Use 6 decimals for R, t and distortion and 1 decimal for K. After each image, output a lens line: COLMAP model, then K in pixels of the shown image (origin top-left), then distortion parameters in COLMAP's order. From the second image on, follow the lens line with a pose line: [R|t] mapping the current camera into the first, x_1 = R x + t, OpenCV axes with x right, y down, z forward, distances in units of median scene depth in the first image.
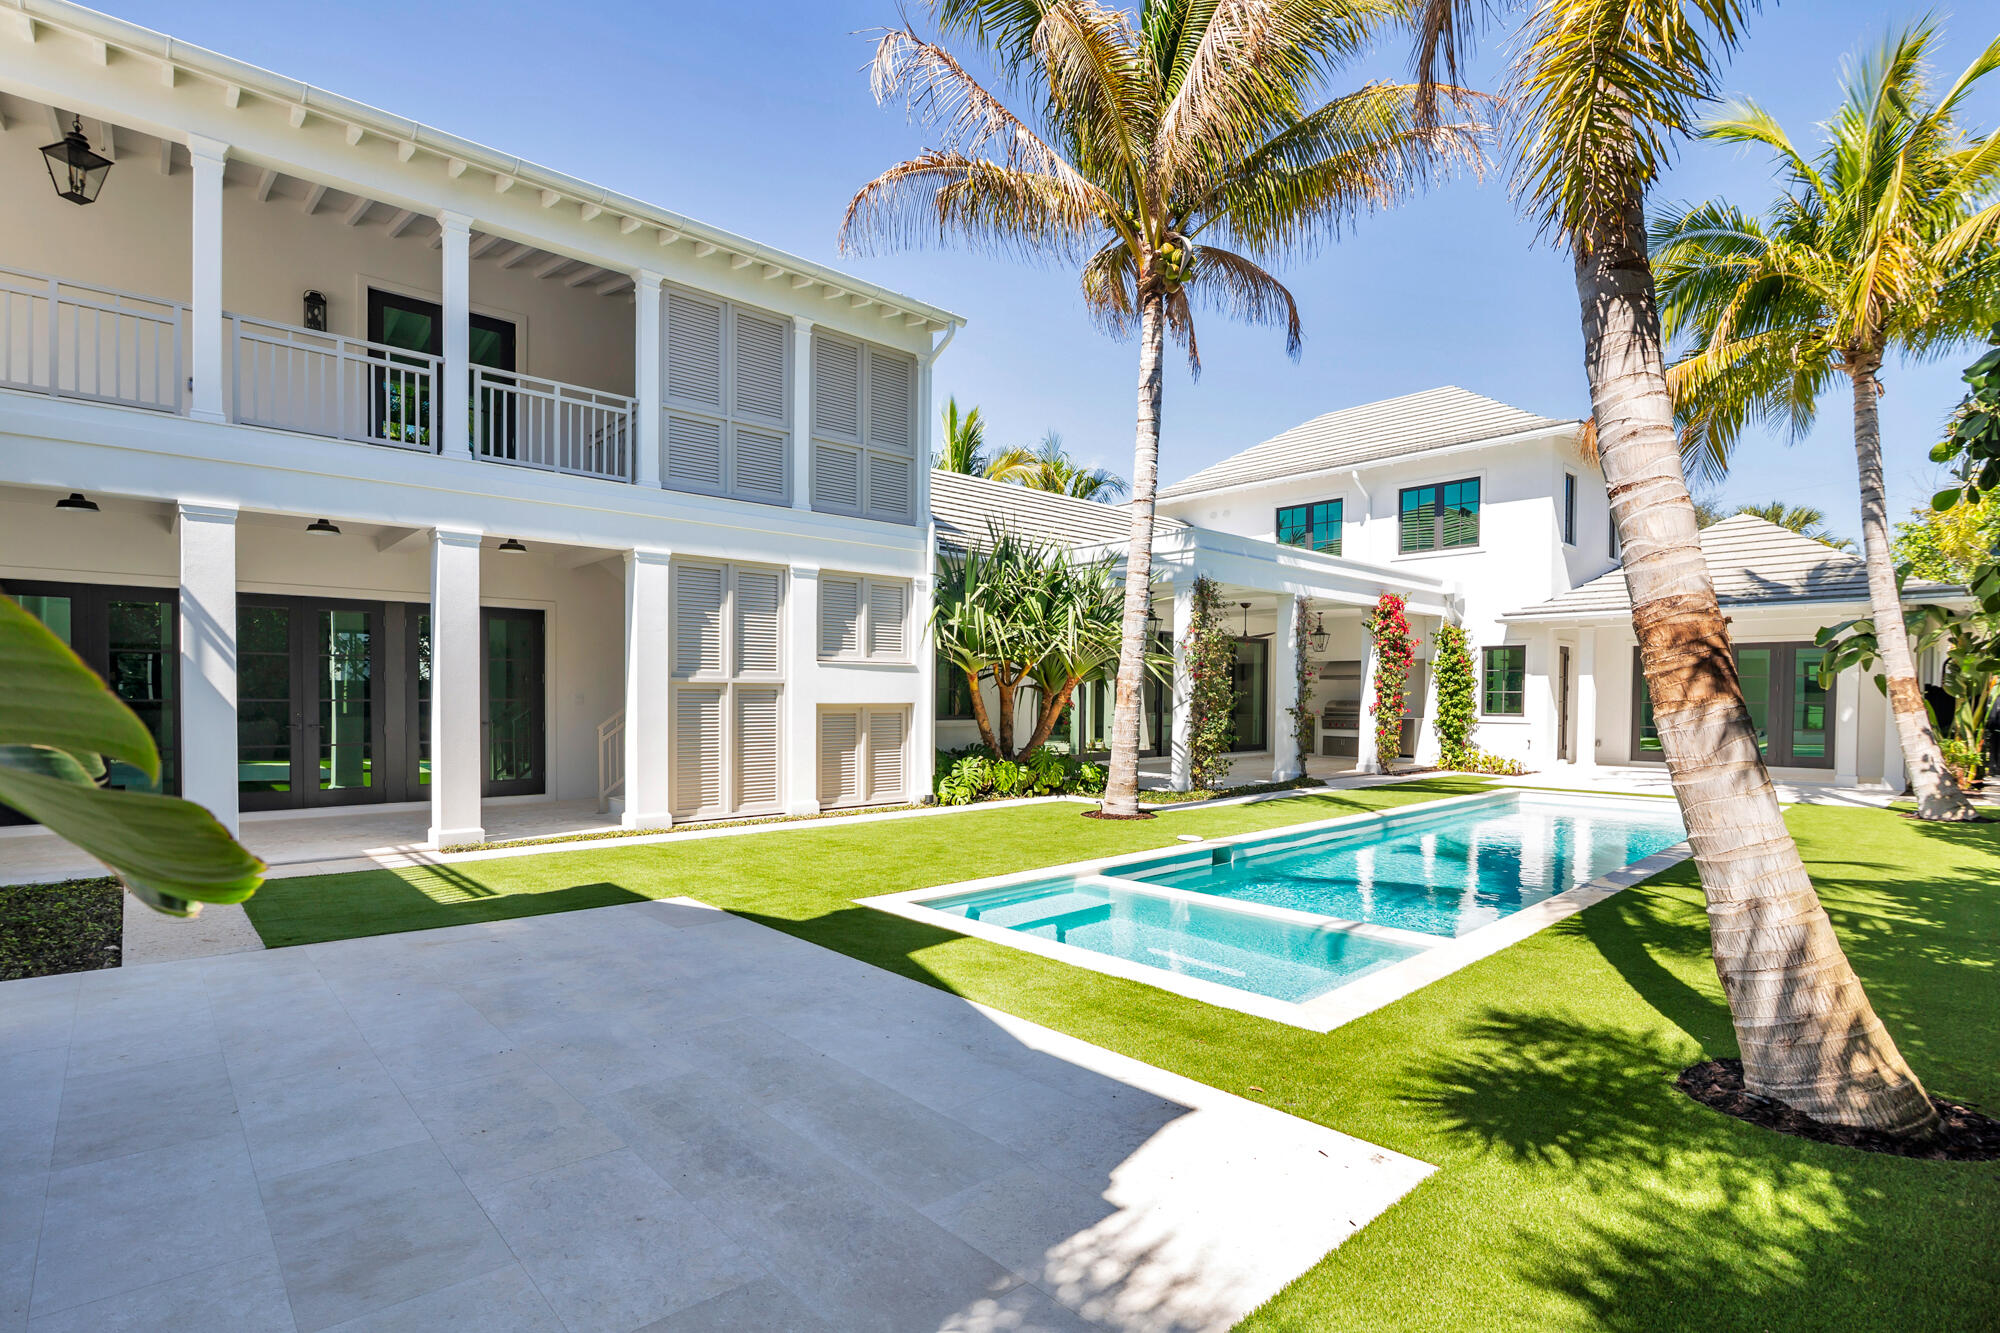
lens RADIAL K [[928.2, 0, 989.1], [0, 928.2, 698.1], [0, 0, 1]] dist [-0.014485, -0.000212]
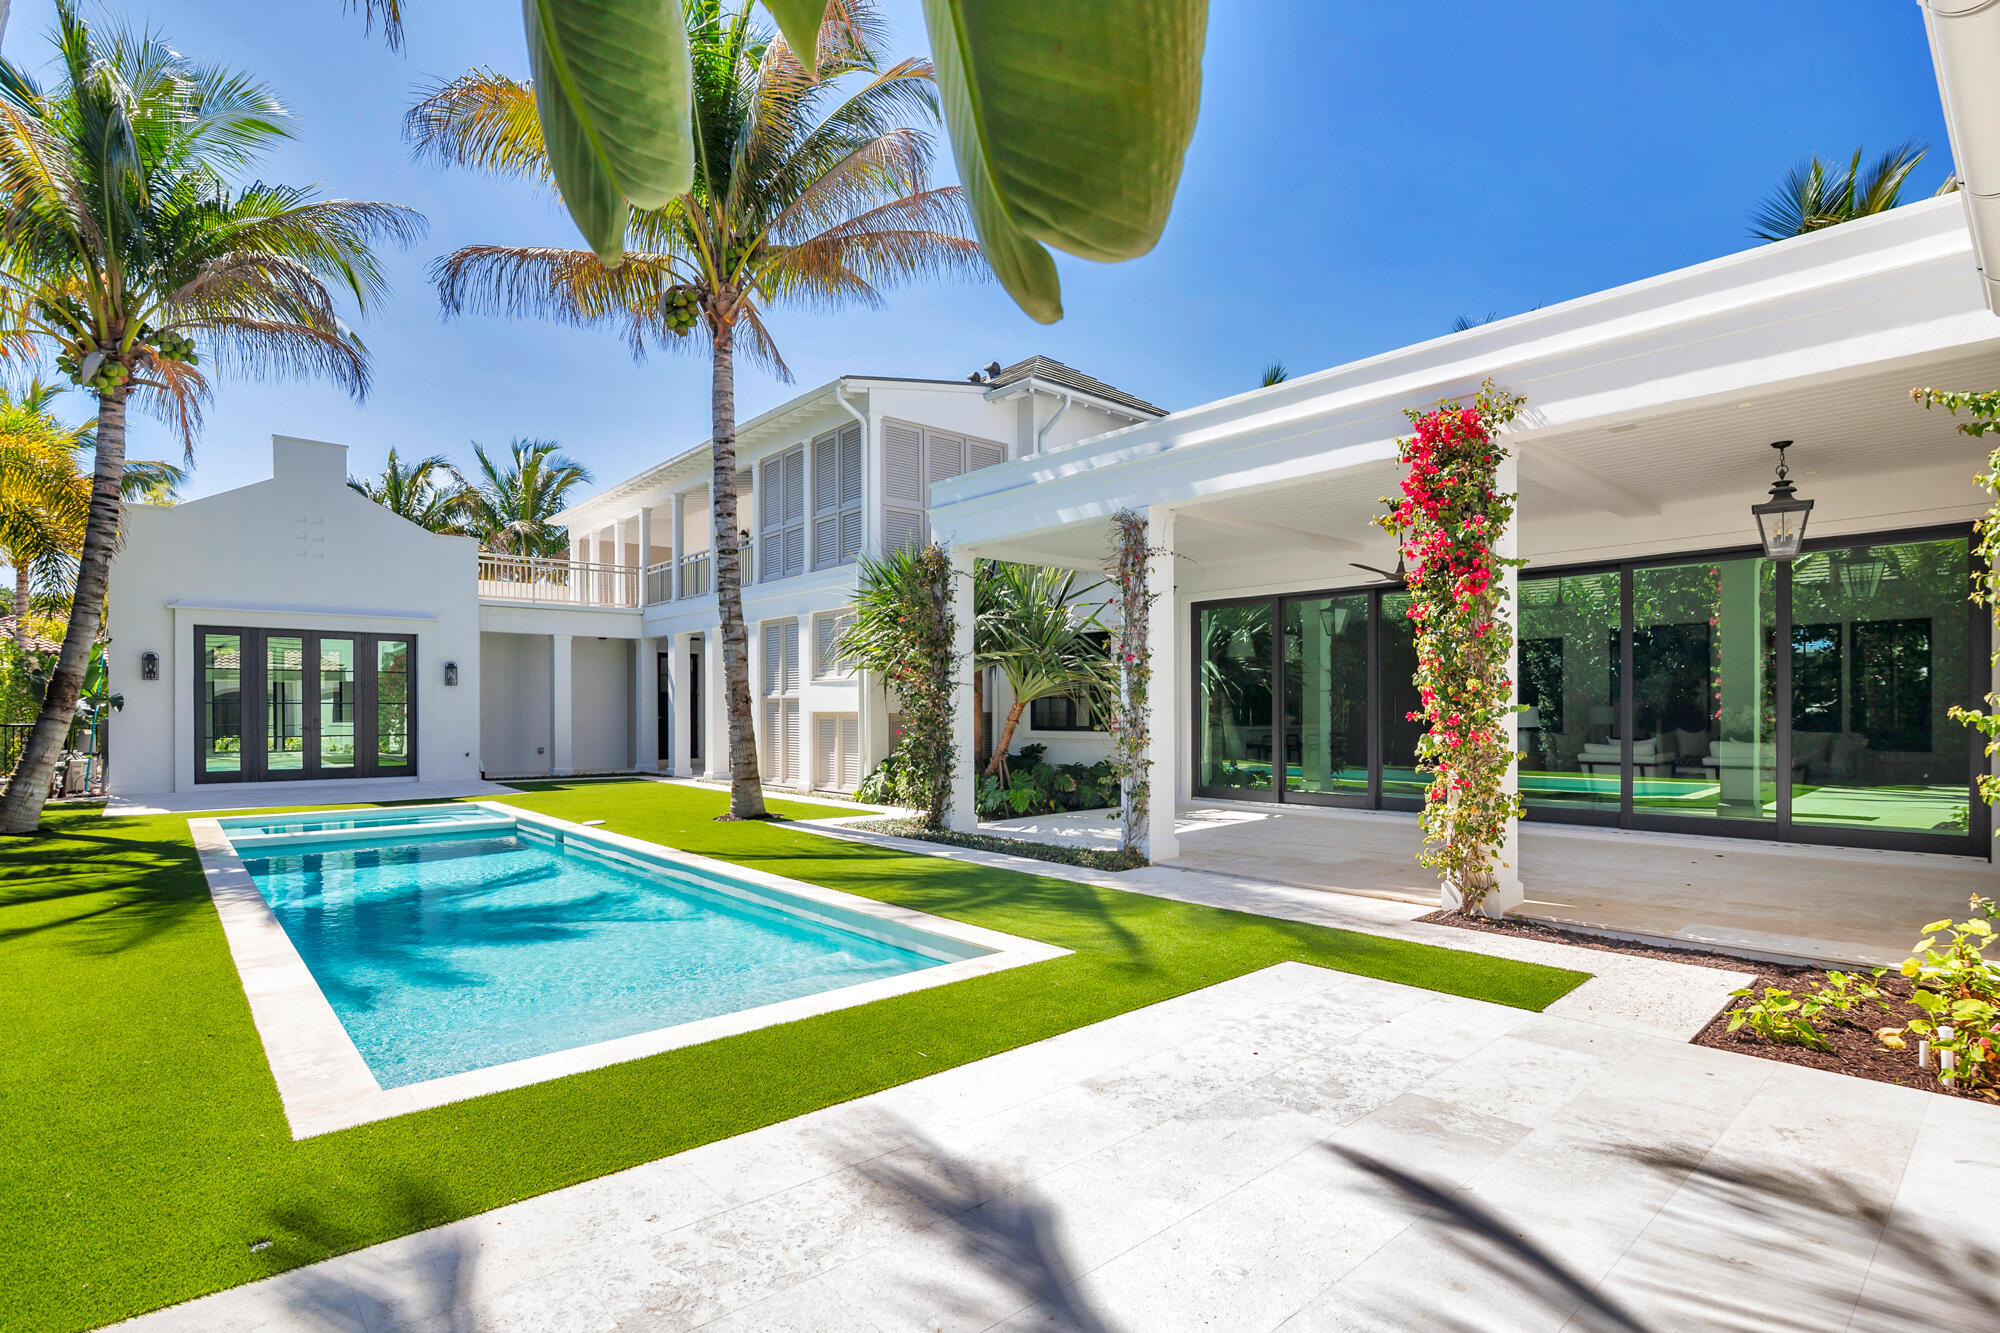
lens RADIAL K [[945.5, 0, 1008.5], [0, 945.5, 681.2], [0, 0, 1]] dist [-0.015539, -0.000276]
pose [[-0.023037, -0.031865, -0.999227, 0.982260], [0.005777, 0.999471, -0.032006, 0.005184], [0.999718, -0.006510, -0.022841, 1.067880]]
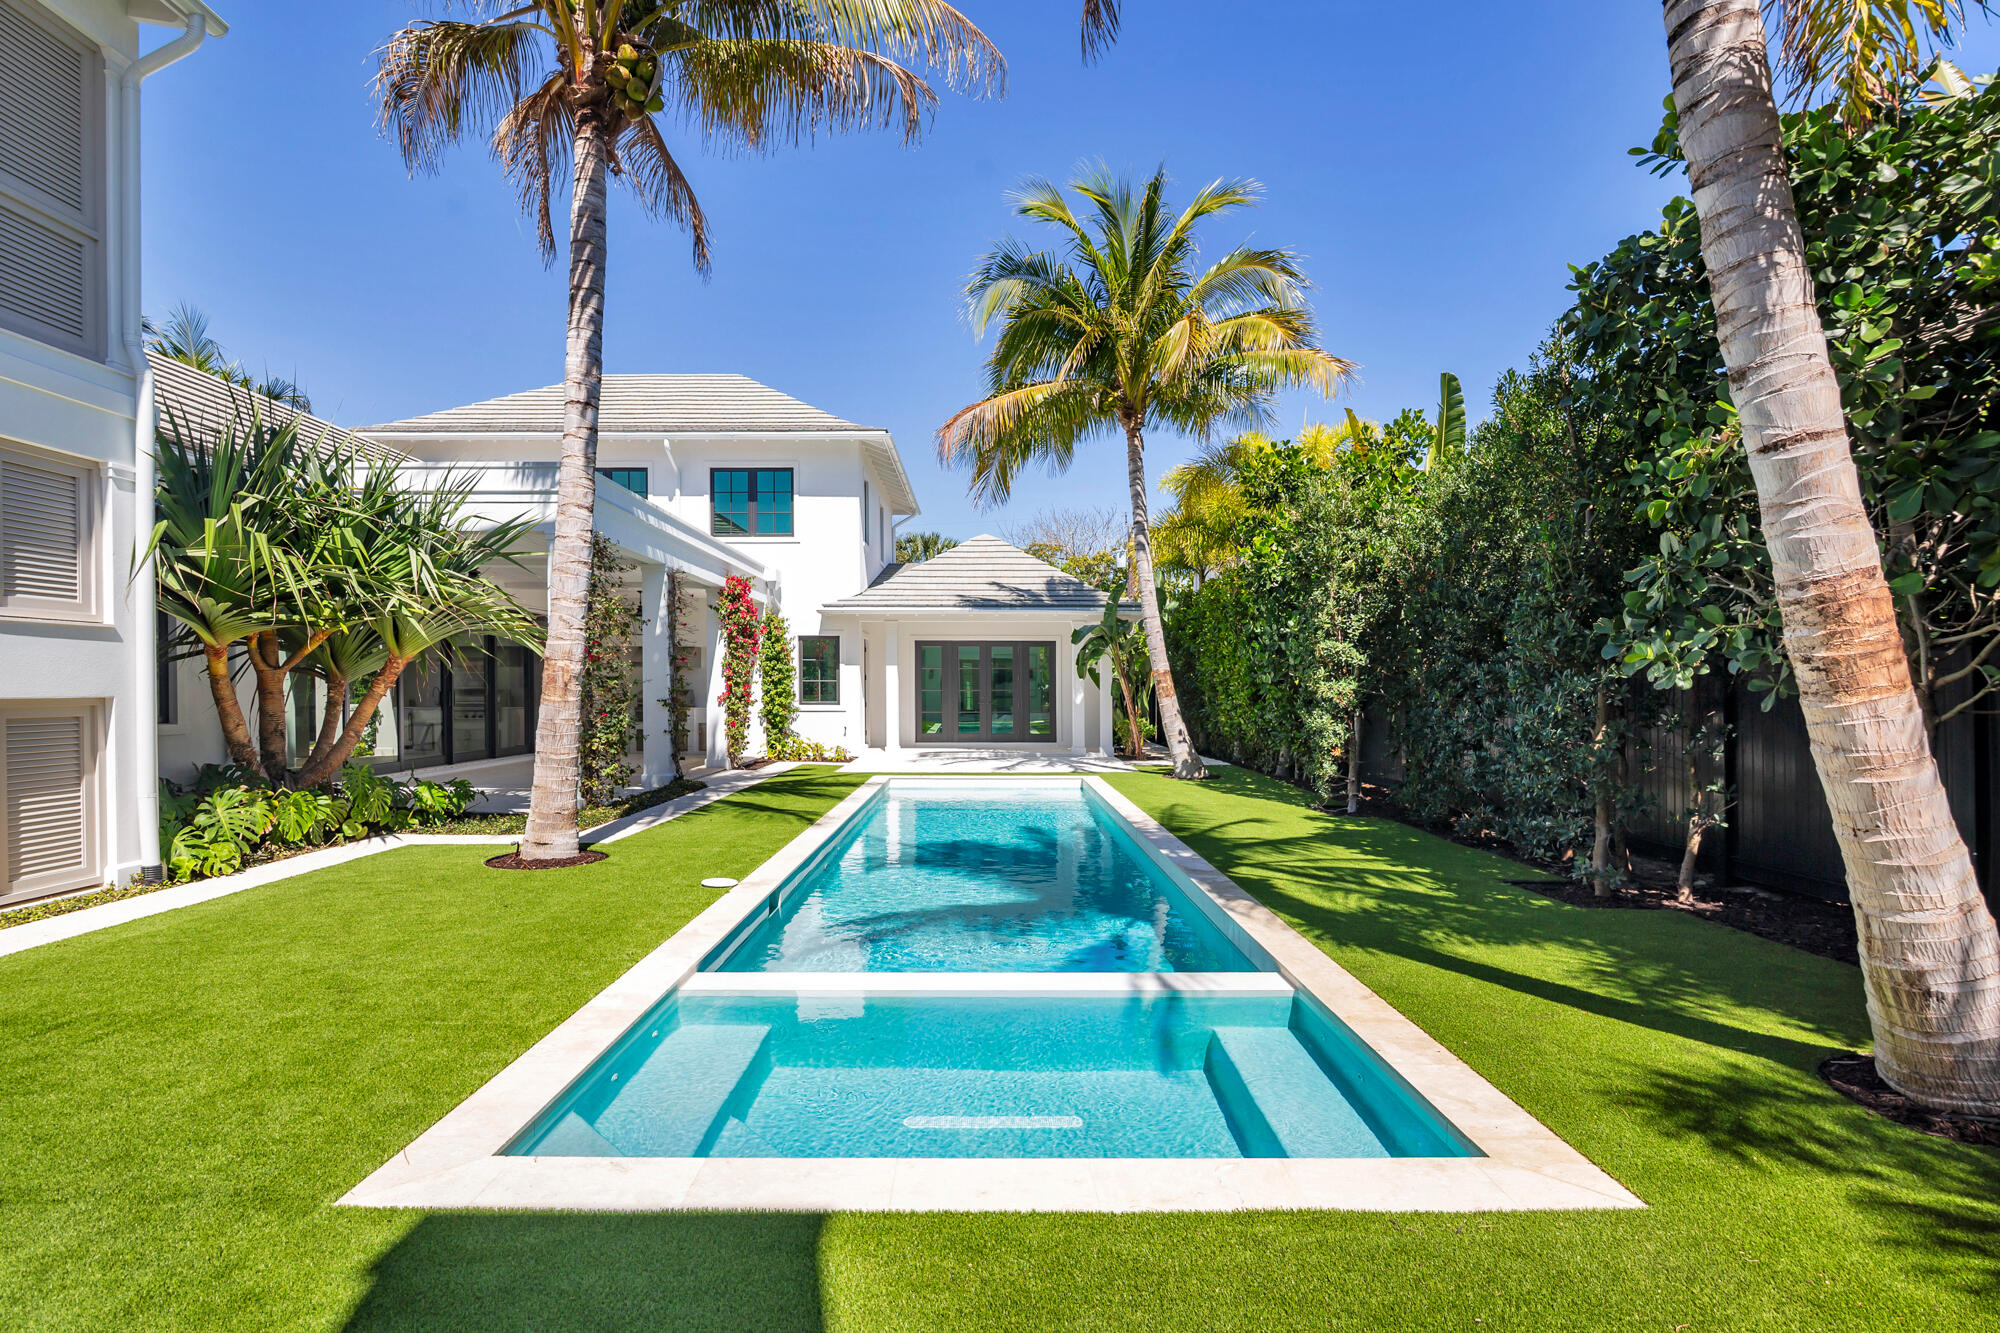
lens RADIAL K [[928.2, 0, 989.1], [0, 928.2, 698.1], [0, 0, 1]] dist [-0.014485, -0.000212]
pose [[0.679190, -0.010397, 0.733889, -0.115868], [0.002193, 0.999924, 0.012136, 0.000395], [-0.733959, -0.006633, 0.679161, 0.254863]]
